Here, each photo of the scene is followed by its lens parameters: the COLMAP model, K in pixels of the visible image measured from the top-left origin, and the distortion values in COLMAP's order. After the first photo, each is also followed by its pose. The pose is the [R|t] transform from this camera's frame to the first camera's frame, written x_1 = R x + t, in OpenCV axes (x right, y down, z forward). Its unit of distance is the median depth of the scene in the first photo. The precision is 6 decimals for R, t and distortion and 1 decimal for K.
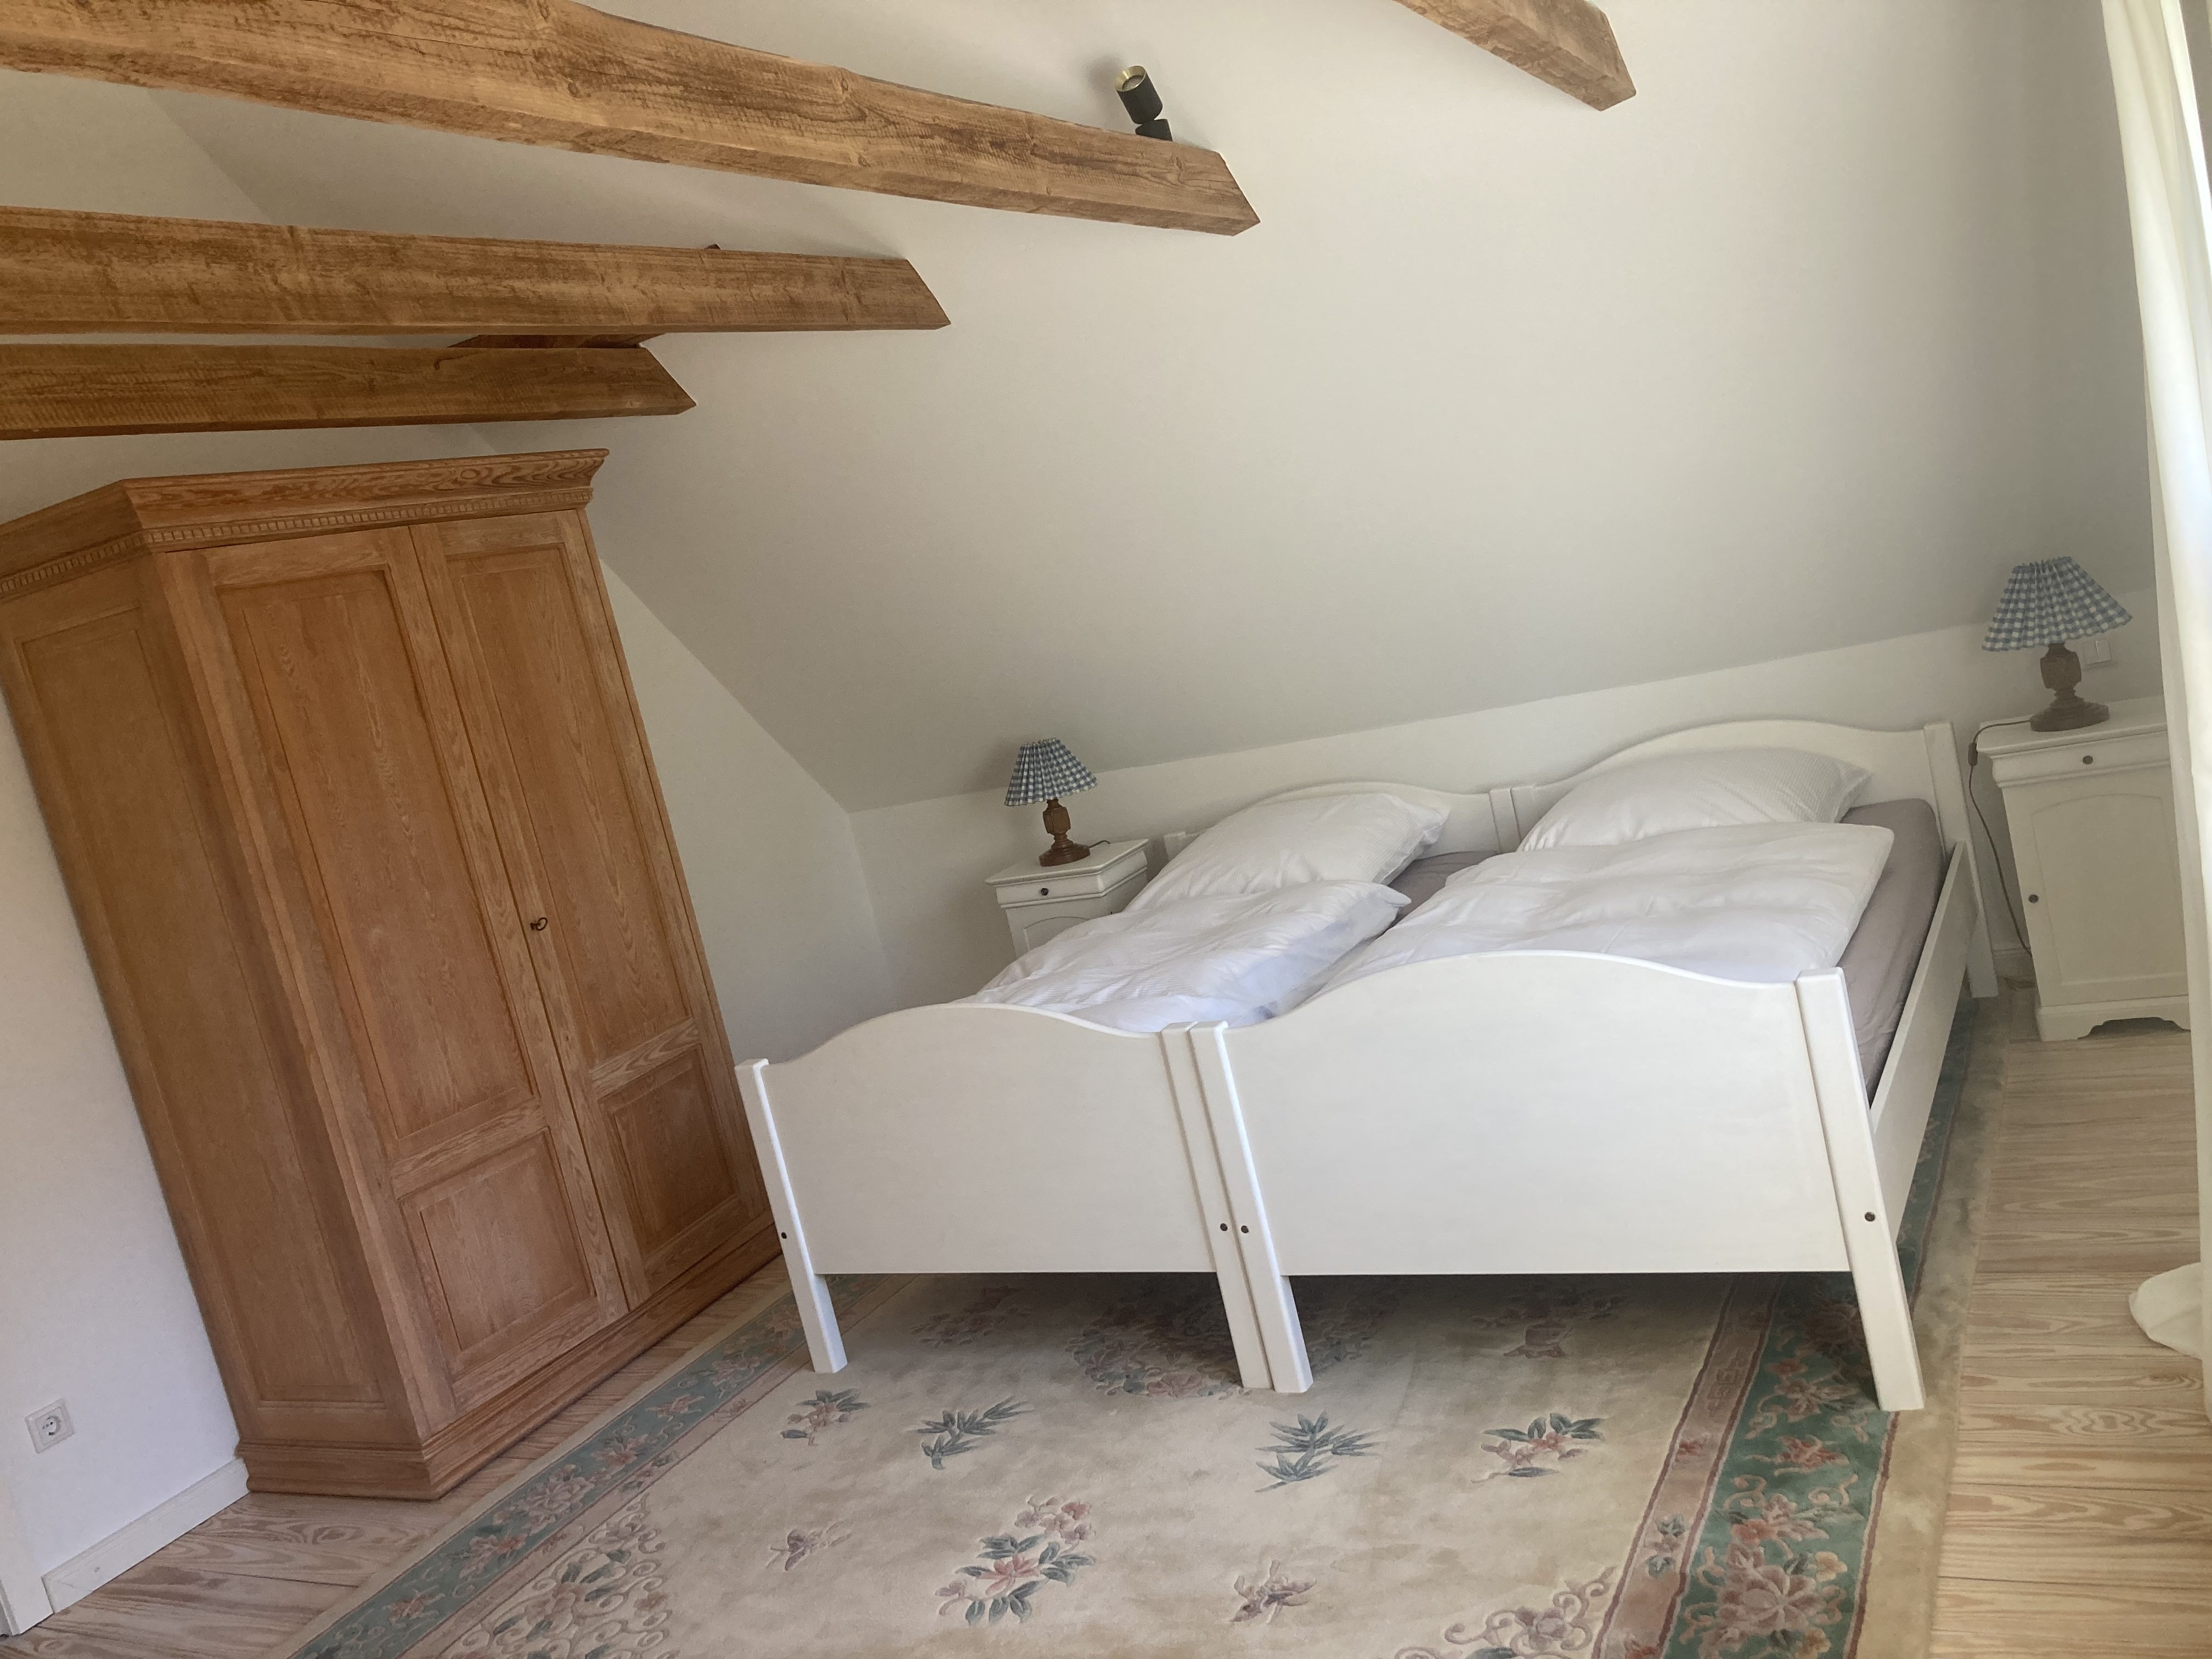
lens RADIAL K [[1809.6, 0, 1097.5], [0, 1809.6, 831.5], [0, 0, 1]] dist [0.018788, -0.021522]
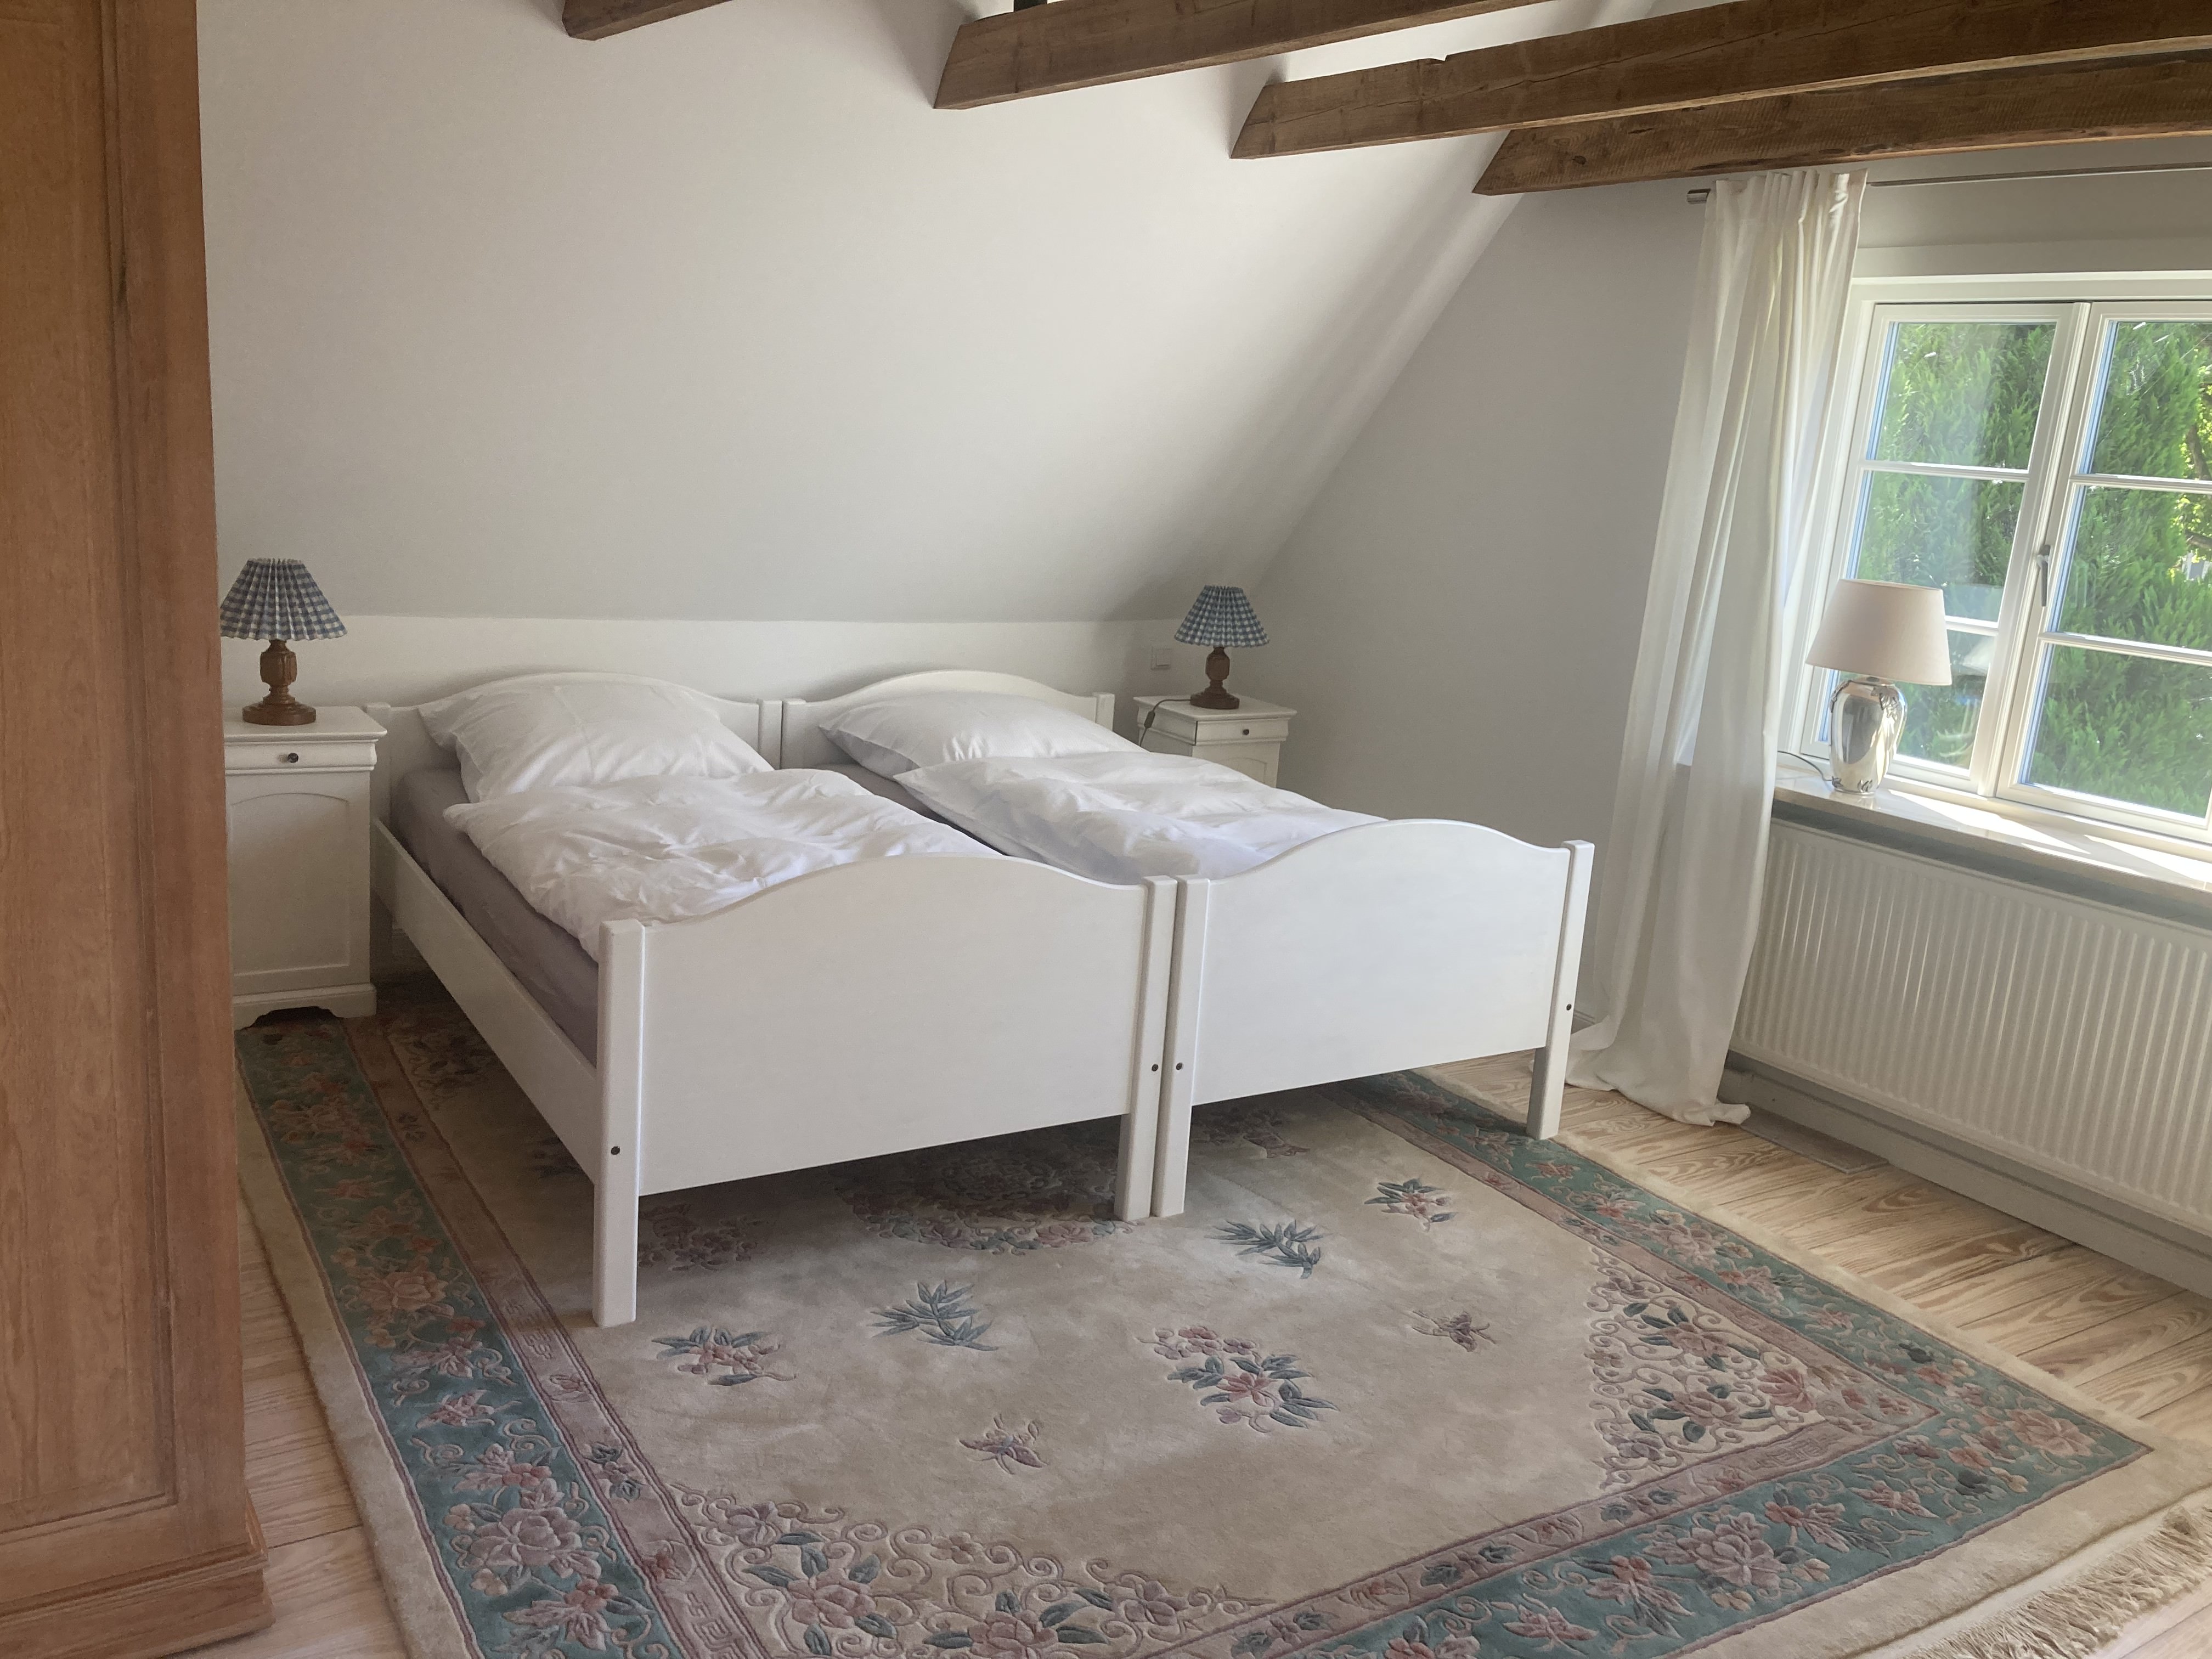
lens RADIAL K [[1809.6, 0, 1094.9], [0, 1809.6, 820.2], [0, 0, 1]] dist [0.018788, -0.021522]
pose [[0.453466, 0.072645, 0.888308, -0.904649], [-0.056855, 0.997001, -0.052511, 0.131121], [-0.889458, -0.026693, 0.456236, 0.548576]]
